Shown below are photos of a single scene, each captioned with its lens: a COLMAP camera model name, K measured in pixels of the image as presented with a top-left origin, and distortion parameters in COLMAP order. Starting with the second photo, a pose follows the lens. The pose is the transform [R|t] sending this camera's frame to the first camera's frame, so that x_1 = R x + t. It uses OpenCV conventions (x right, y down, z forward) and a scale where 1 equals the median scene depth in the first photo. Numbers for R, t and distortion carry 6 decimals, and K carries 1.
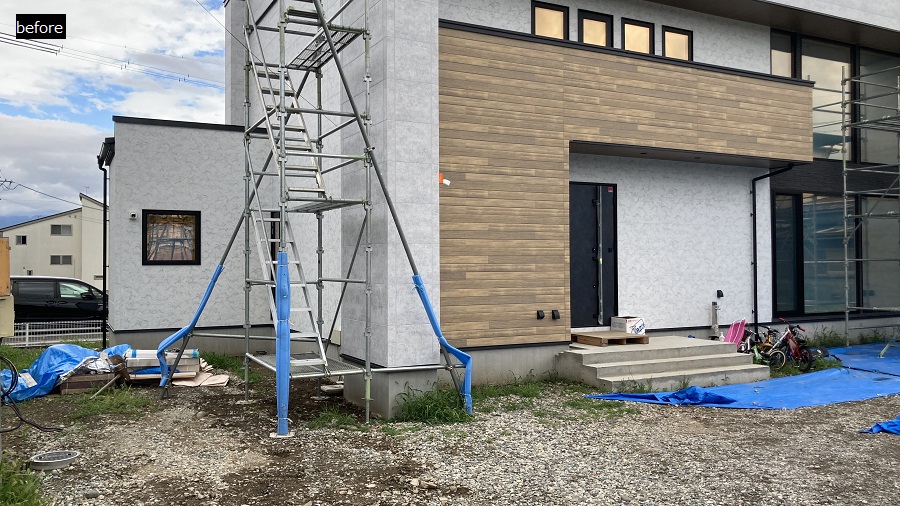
lens RADIAL K [[734.9, 0, 454.7], [0, 734.9, 248.0], [0, 0, 1]] dist [0.053662, -0.079230]
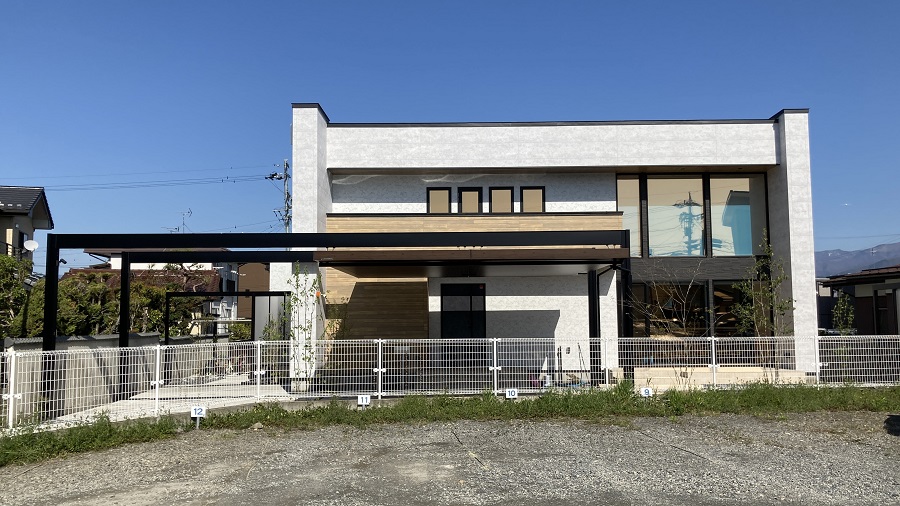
lens RADIAL K [[734.9, 0, 459.9], [0, 734.9, 251.1], [0, 0, 1]] dist [0.053662, -0.079230]
pose [[0.883476, -0.045979, -0.466215, 1.136030], [0.013300, 0.997233, -0.073147, -0.044863], [0.468288, 0.058423, 0.881643, -0.633221]]
